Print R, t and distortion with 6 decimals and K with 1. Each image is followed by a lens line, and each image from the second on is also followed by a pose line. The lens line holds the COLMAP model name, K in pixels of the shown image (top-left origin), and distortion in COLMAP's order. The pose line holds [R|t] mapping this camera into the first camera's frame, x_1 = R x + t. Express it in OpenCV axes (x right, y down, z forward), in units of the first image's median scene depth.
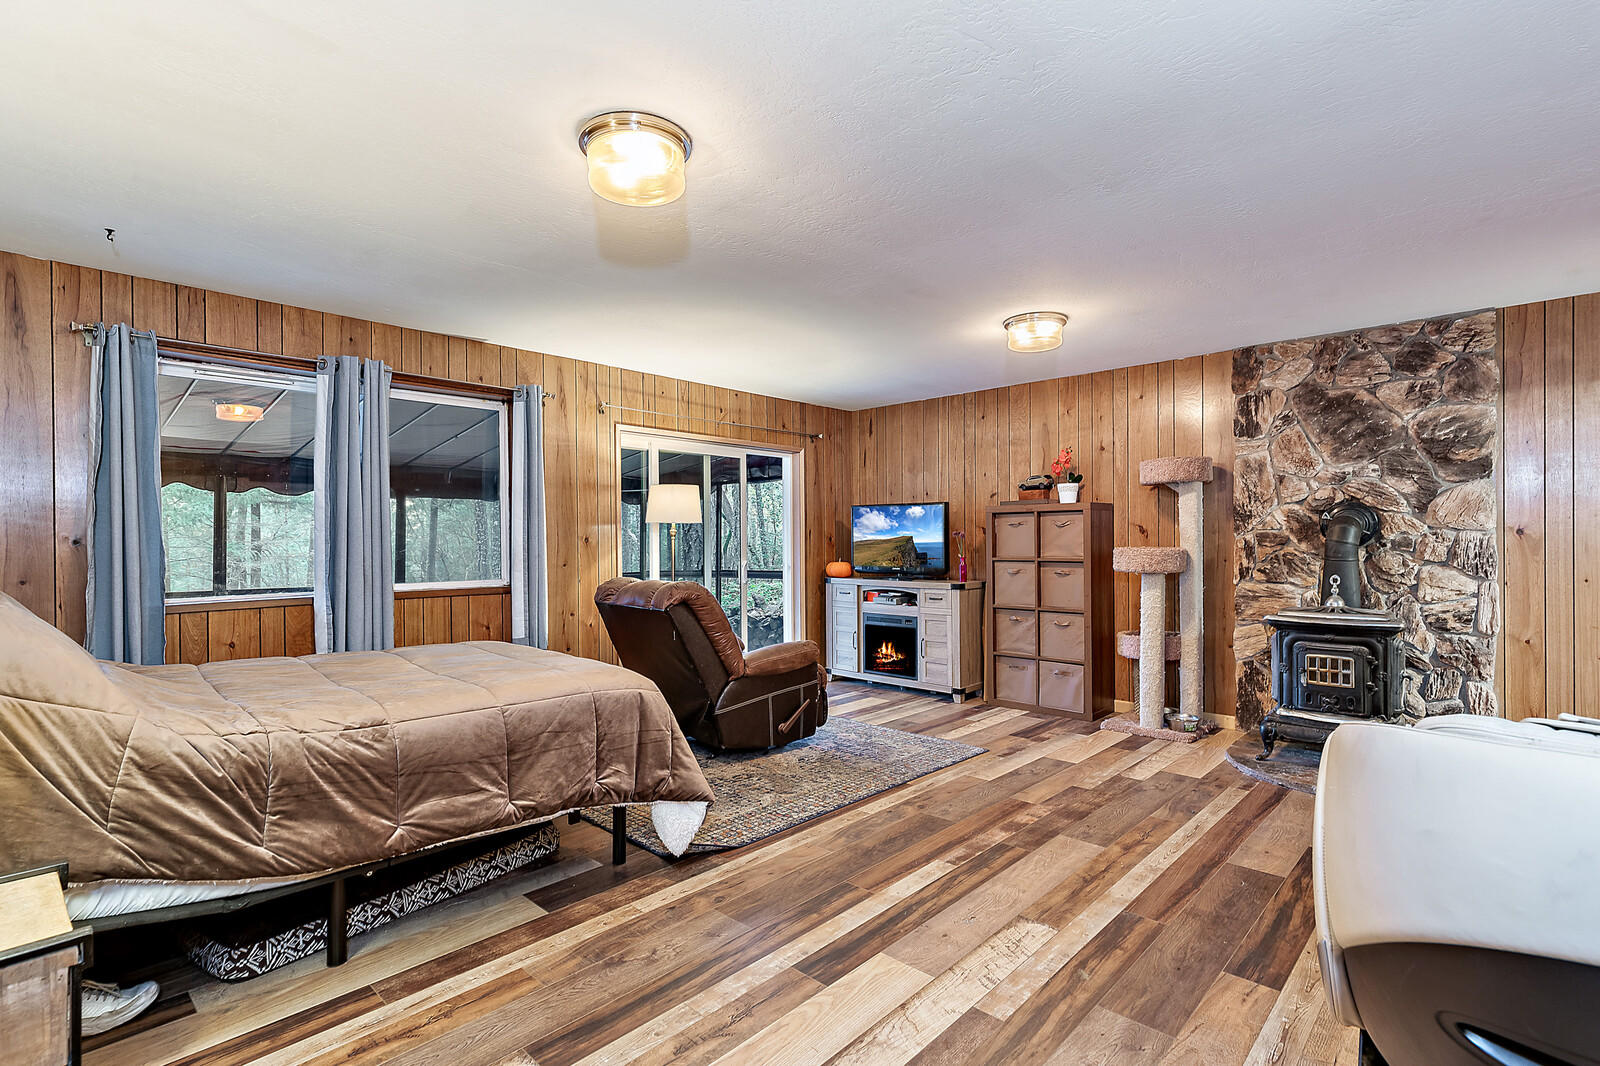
lens RADIAL K [[729.5, 0, 816.1], [0, 729.5, 539.4], [0, 0, 1]] dist [0.007796, -0.001154]
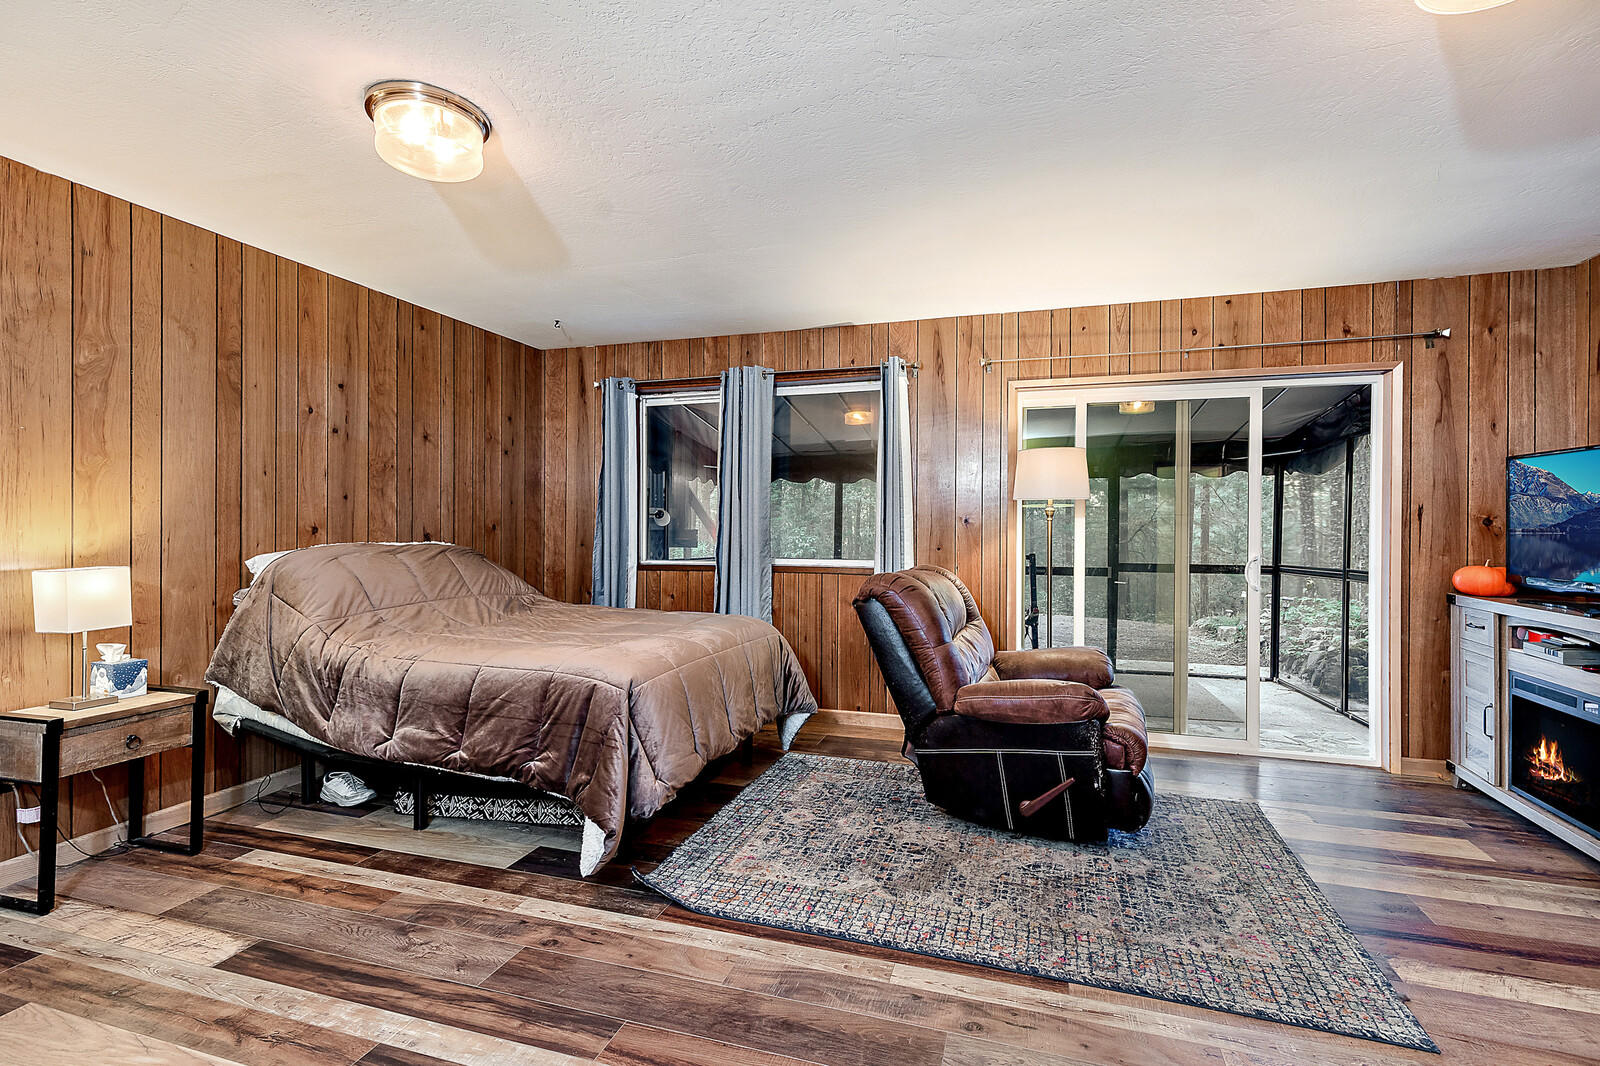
lens RADIAL K [[729.5, 0, 823.0], [0, 729.5, 526.9], [0, 0, 1]] dist [0.007796, -0.001154]
pose [[0.449533, 0.013236, -0.893165, 0.459135], [-0.003434, 0.999908, 0.013090, -0.004149], [0.893257, -0.002817, 0.449538, 0.537540]]
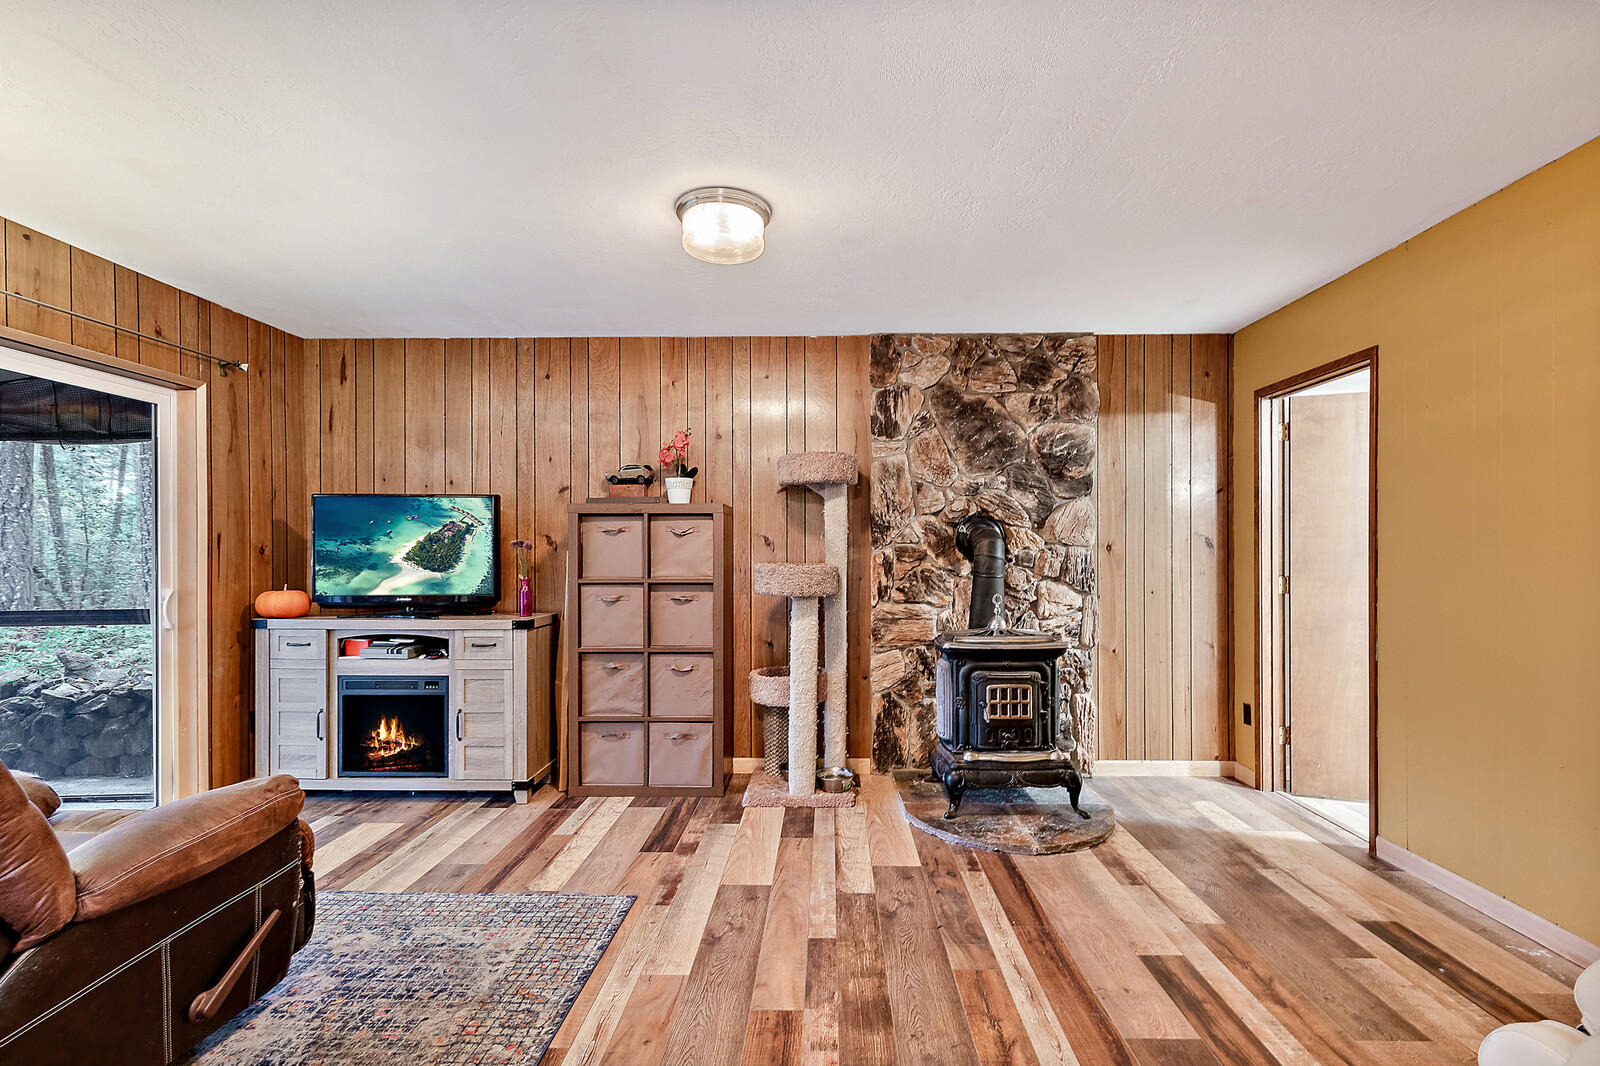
lens RADIAL K [[729.5, 0, 806.6], [0, 729.5, 554.1], [0, 0, 1]] dist [0.007796, -0.001154]
pose [[0.750733, 0.004970, 0.660588, -0.064716], [-0.004234, 0.999987, -0.002712, 0.003028], [-0.660593, -0.000761, 0.750744, 0.462742]]
